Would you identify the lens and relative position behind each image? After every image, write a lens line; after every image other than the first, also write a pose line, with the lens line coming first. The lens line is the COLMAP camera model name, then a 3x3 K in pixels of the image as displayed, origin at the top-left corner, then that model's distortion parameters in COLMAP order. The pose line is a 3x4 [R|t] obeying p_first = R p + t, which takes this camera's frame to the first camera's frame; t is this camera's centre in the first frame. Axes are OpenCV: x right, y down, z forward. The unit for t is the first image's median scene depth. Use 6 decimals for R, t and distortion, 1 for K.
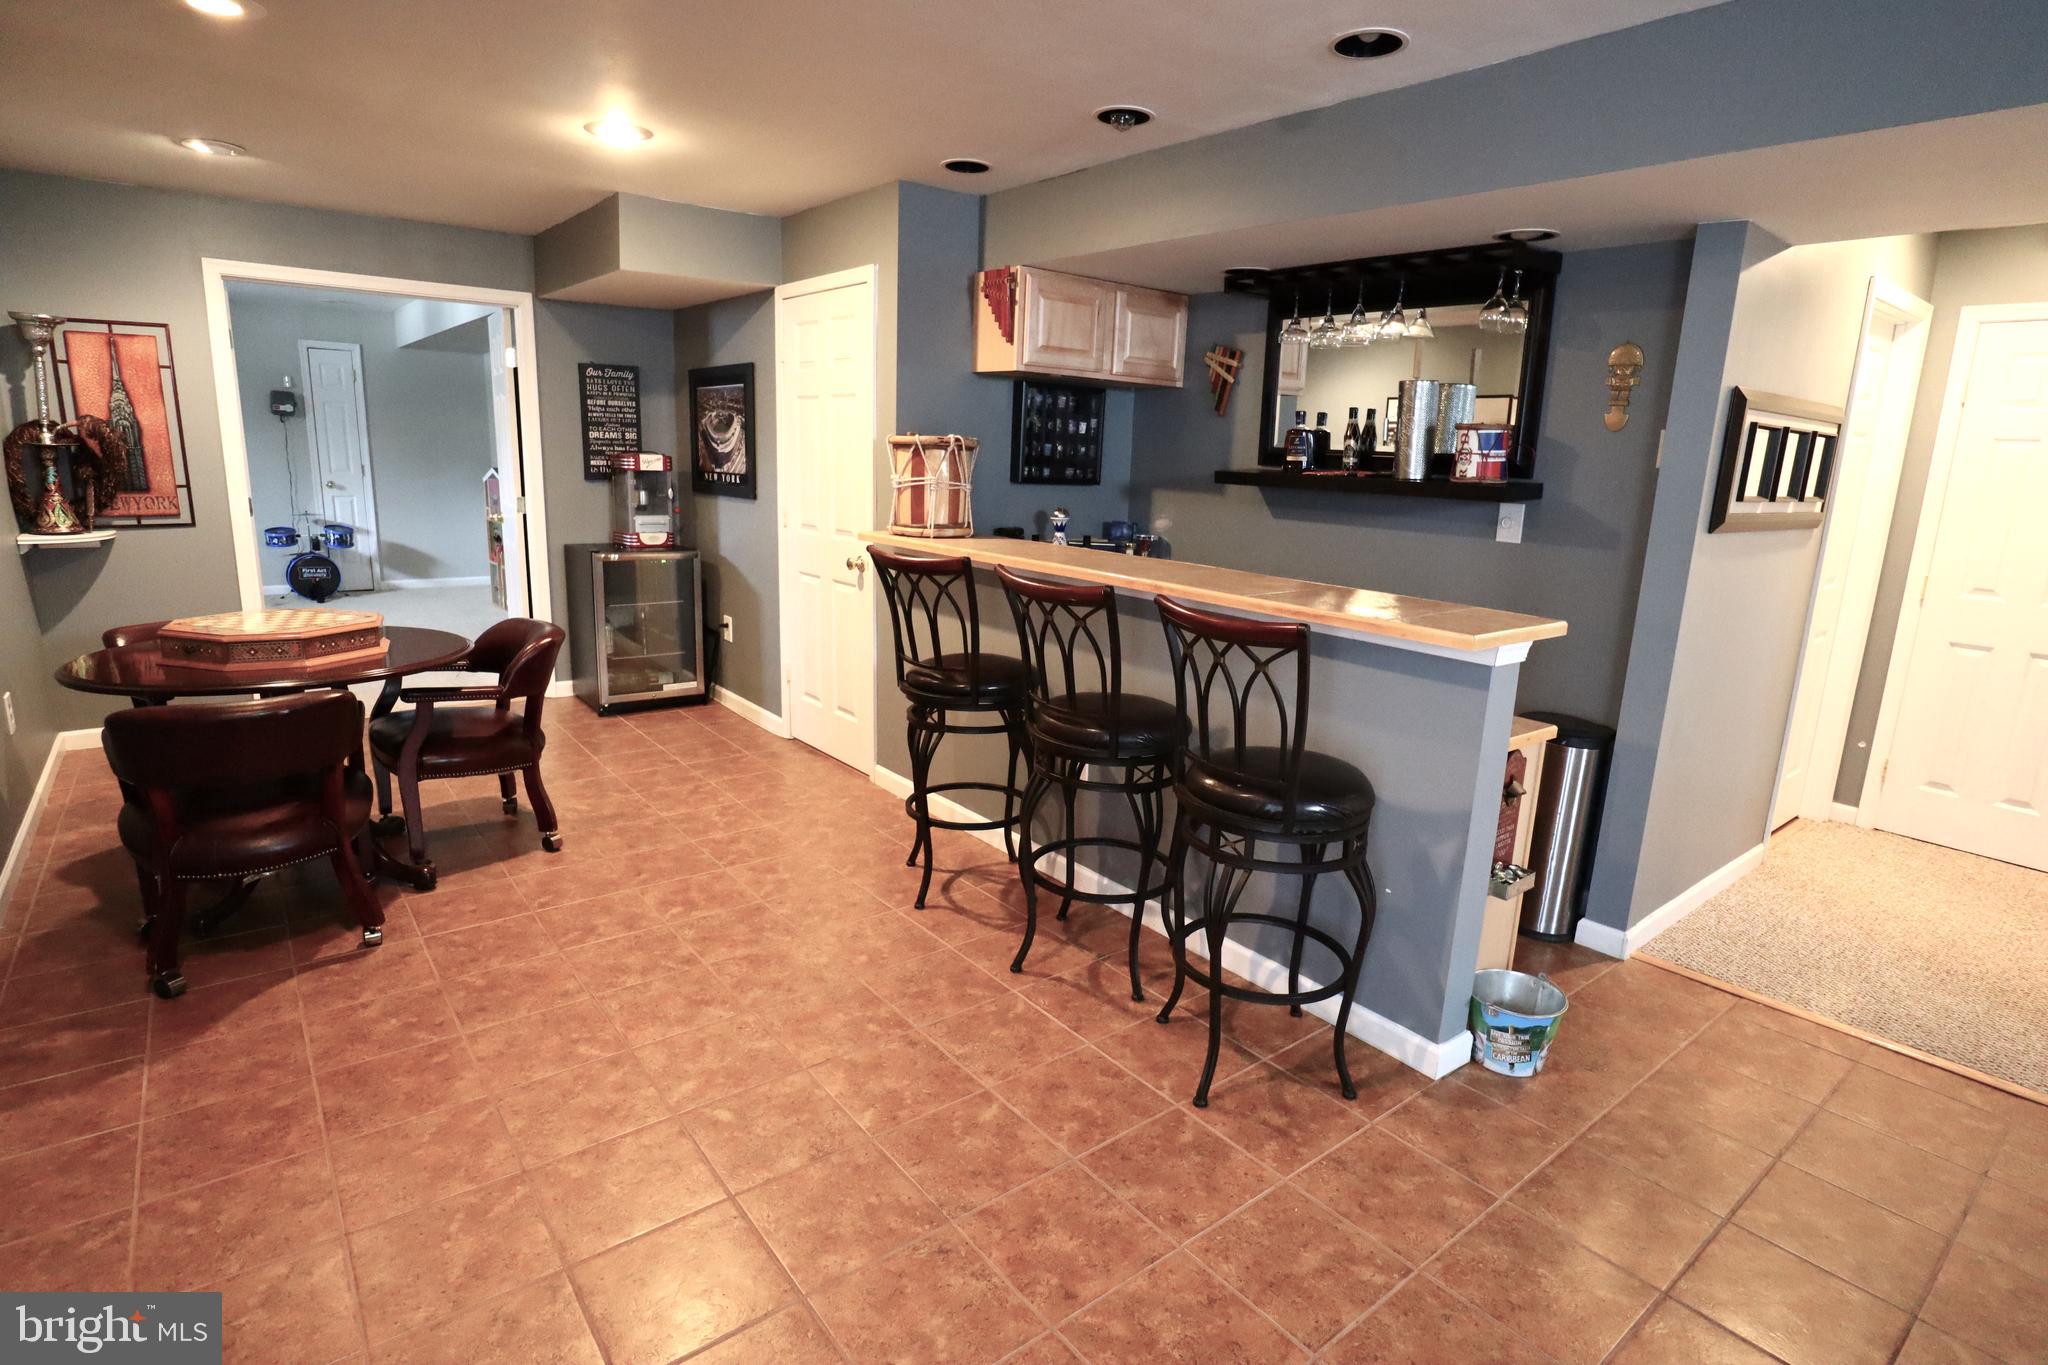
lens RADIAL K [[1040.0, 0, 1055.8], [0, 1040.0, 689.4], [0, 0, 1]] dist [-0.037298, 0.003863]
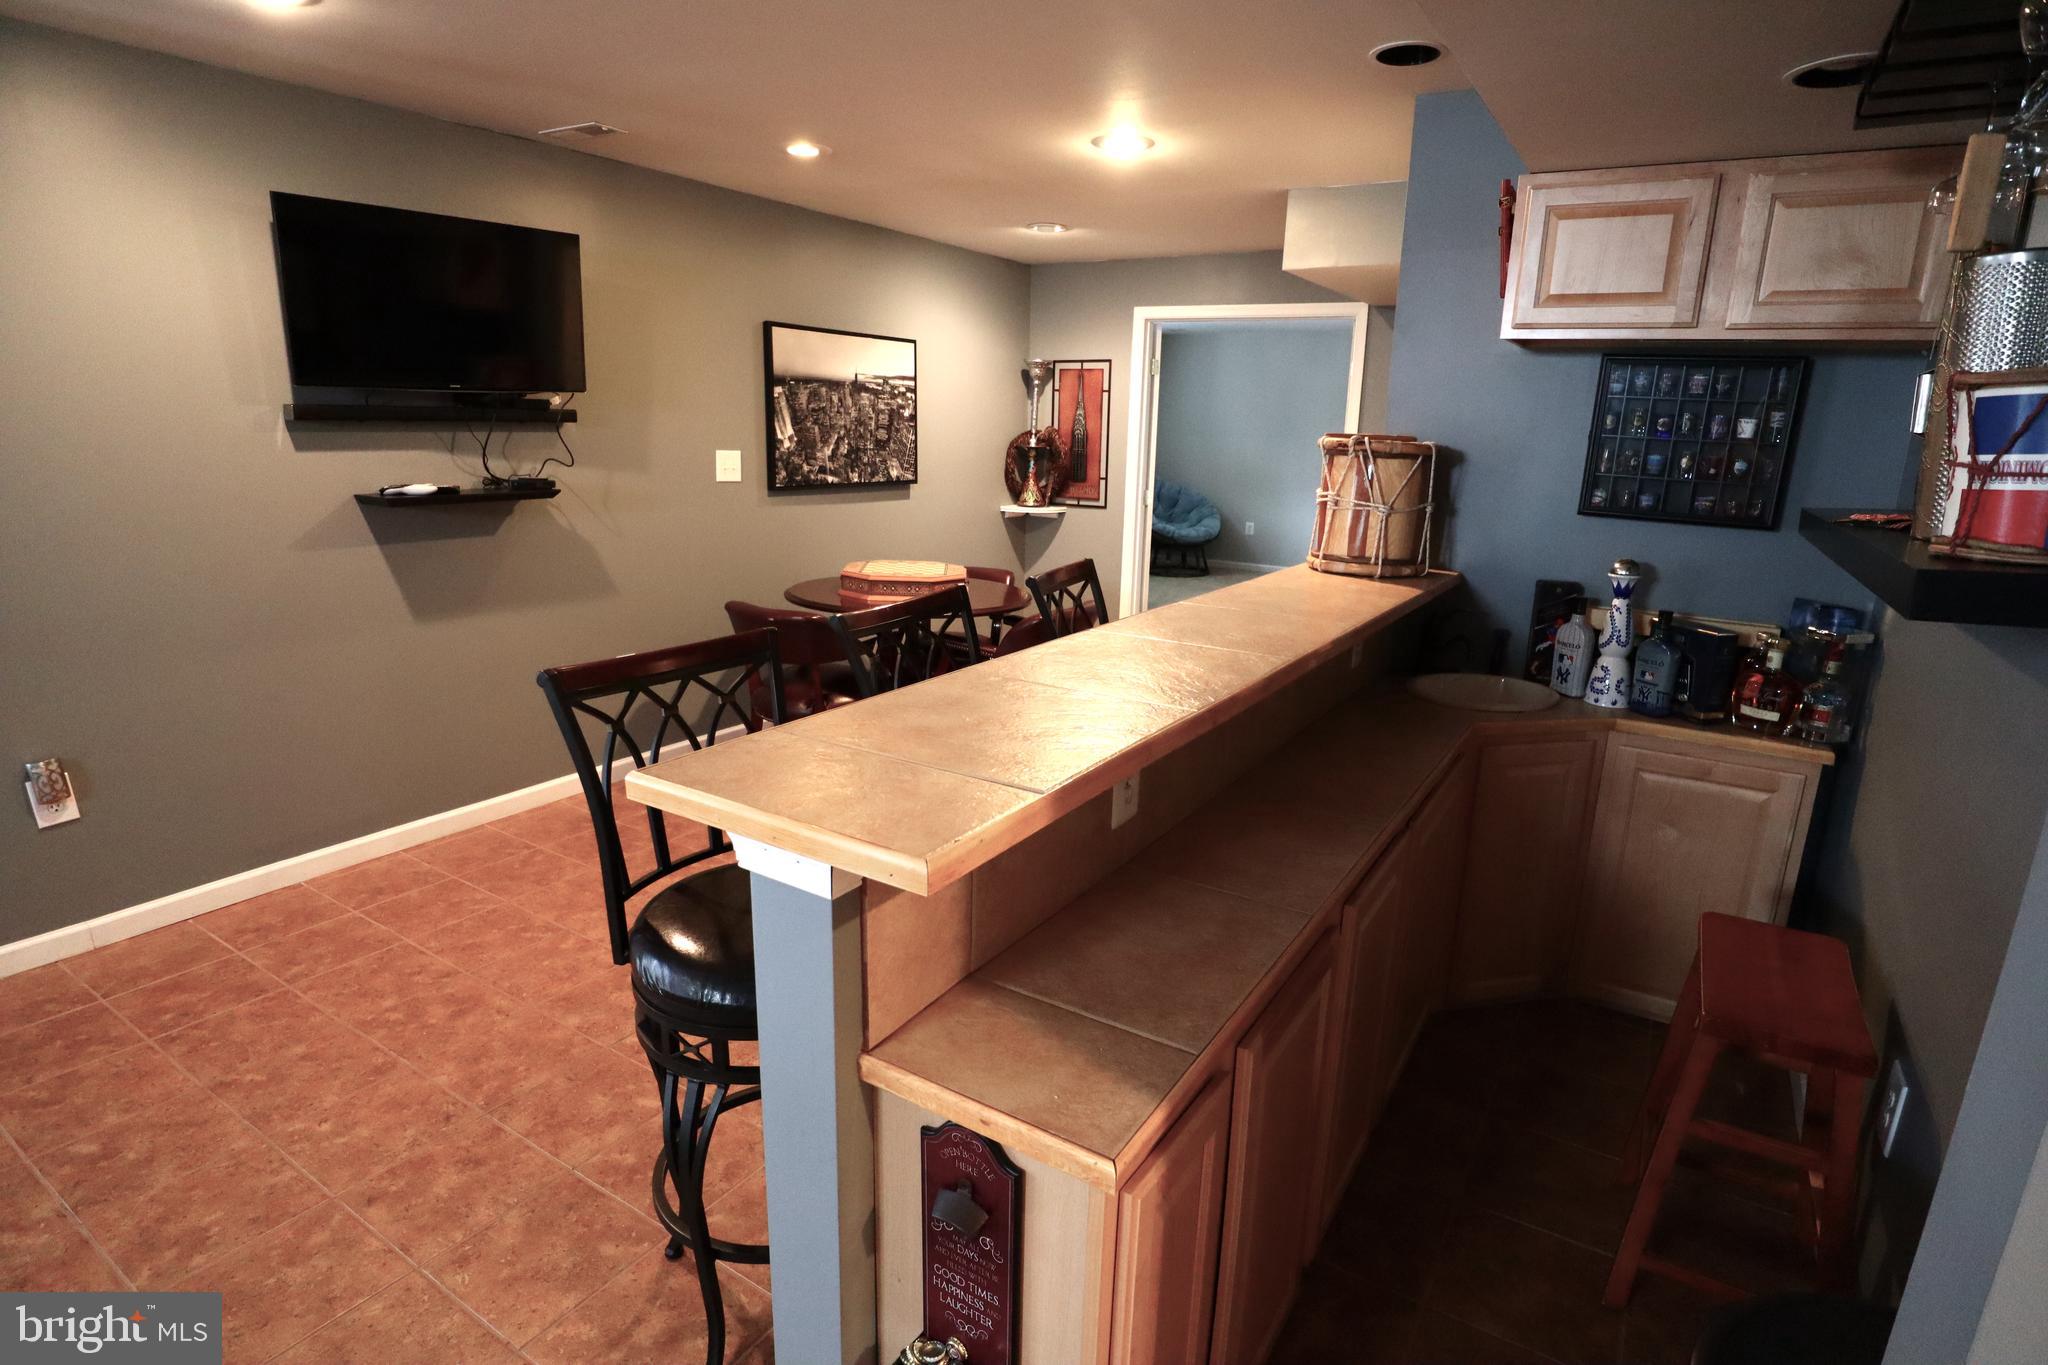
lens RADIAL K [[1040.0, 0, 1027.4], [0, 1040.0, 683.7], [0, 0, 1]] dist [-0.037298, 0.003863]
pose [[0.317939, 0.206078, -0.925444, 0.461711], [-0.231546, 0.963414, 0.134984, -0.103618], [0.919403, 0.171366, 0.354023, 0.475509]]
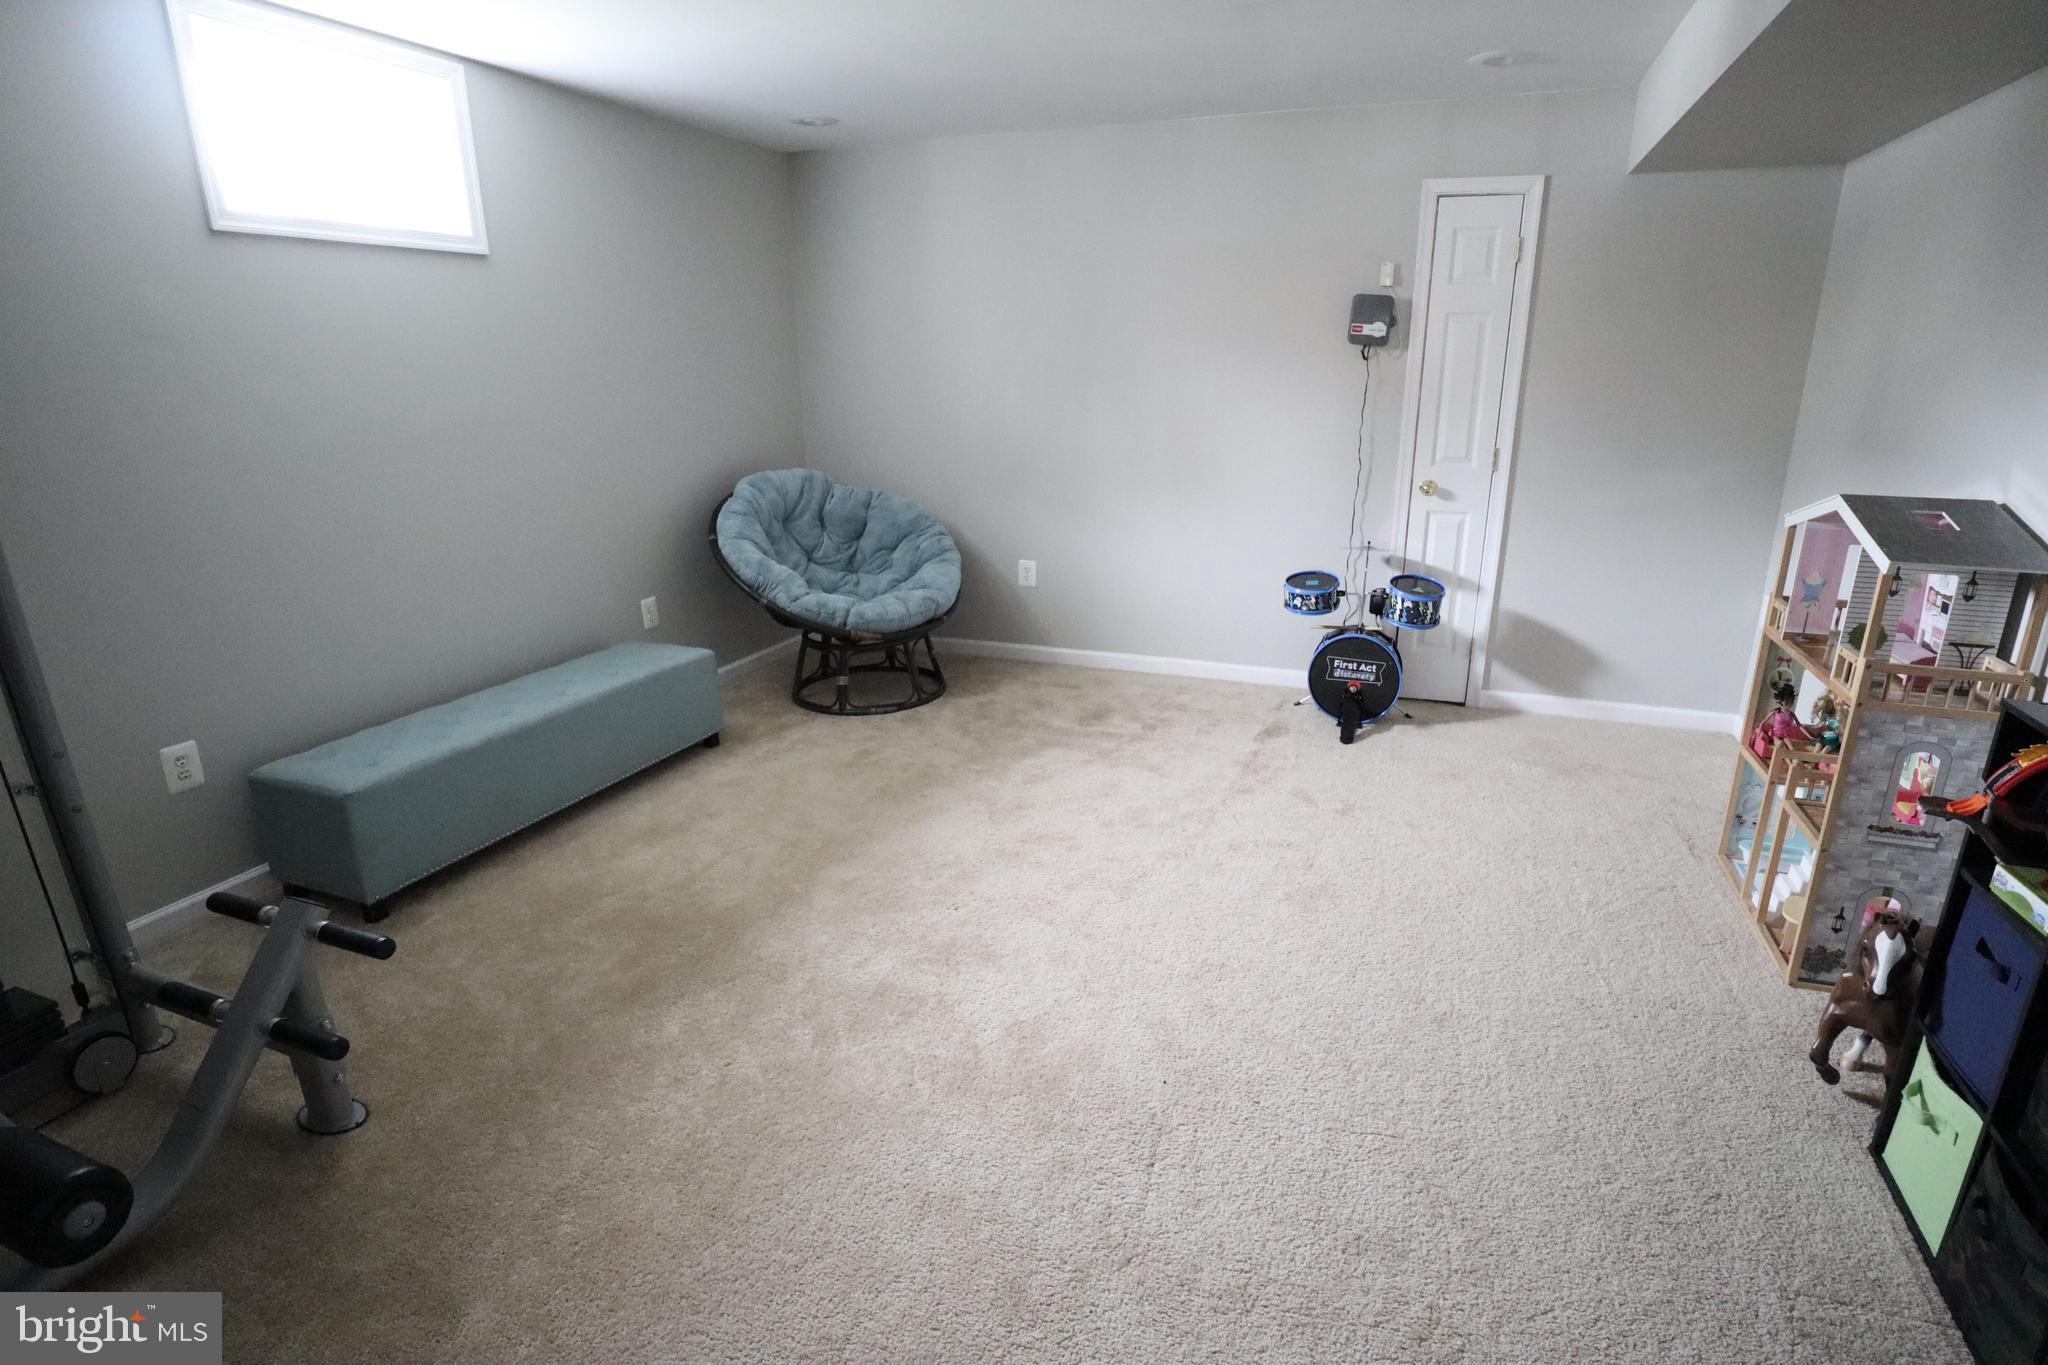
lens RADIAL K [[1040.0, 0, 1088.8], [0, 1040.0, 683.9], [0, 0, 1]] dist [-0.037298, 0.003863]
pose [[0.525606, 0.218381, -0.822222, -0.755267], [-0.167971, 0.974105, 0.151345, -0.320361], [0.833981, 0.058562, 0.548677, 1.224769]]
